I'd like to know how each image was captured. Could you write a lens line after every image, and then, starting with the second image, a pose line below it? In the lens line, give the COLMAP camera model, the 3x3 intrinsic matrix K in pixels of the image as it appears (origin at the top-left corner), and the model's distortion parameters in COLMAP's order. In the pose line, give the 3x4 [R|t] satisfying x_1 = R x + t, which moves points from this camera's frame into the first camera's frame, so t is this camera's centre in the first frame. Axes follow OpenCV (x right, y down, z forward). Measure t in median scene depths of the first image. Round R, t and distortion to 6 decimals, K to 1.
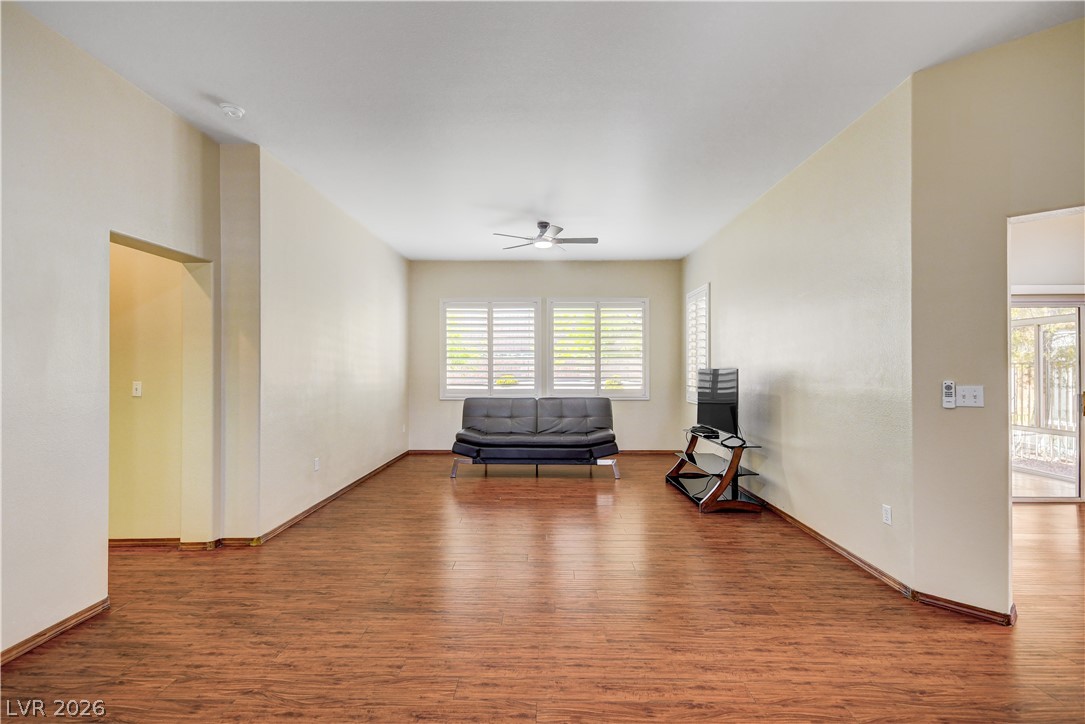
lens RADIAL K [[496.7, 0, 538.9], [0, 496.7, 365.7], [0, 0, 1]] dist [0.019840, -0.000072]
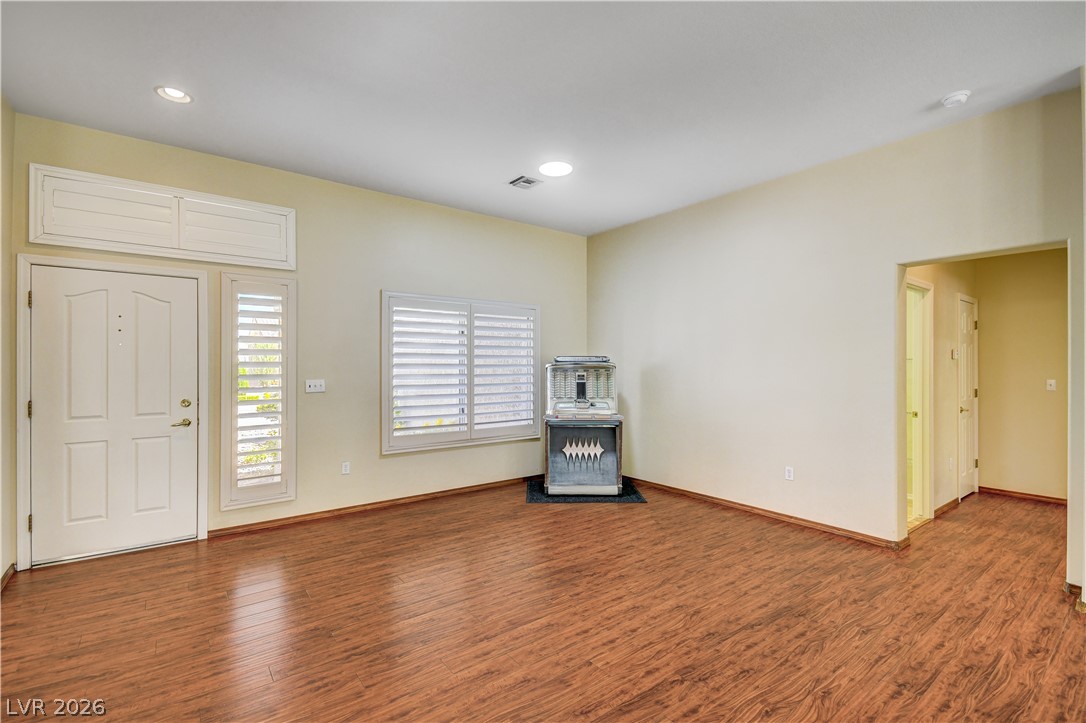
lens RADIAL K [[497.1, 0, 540.5], [0, 497.1, 362.4], [0, 0, 1]] dist [0.019840, -0.000072]
pose [[-0.787077, -0.003316, -0.616846, 0.850606], [0.001262, 0.999975, -0.006986, -0.003478], [0.616854, -0.006277, -0.787053, 1.812966]]
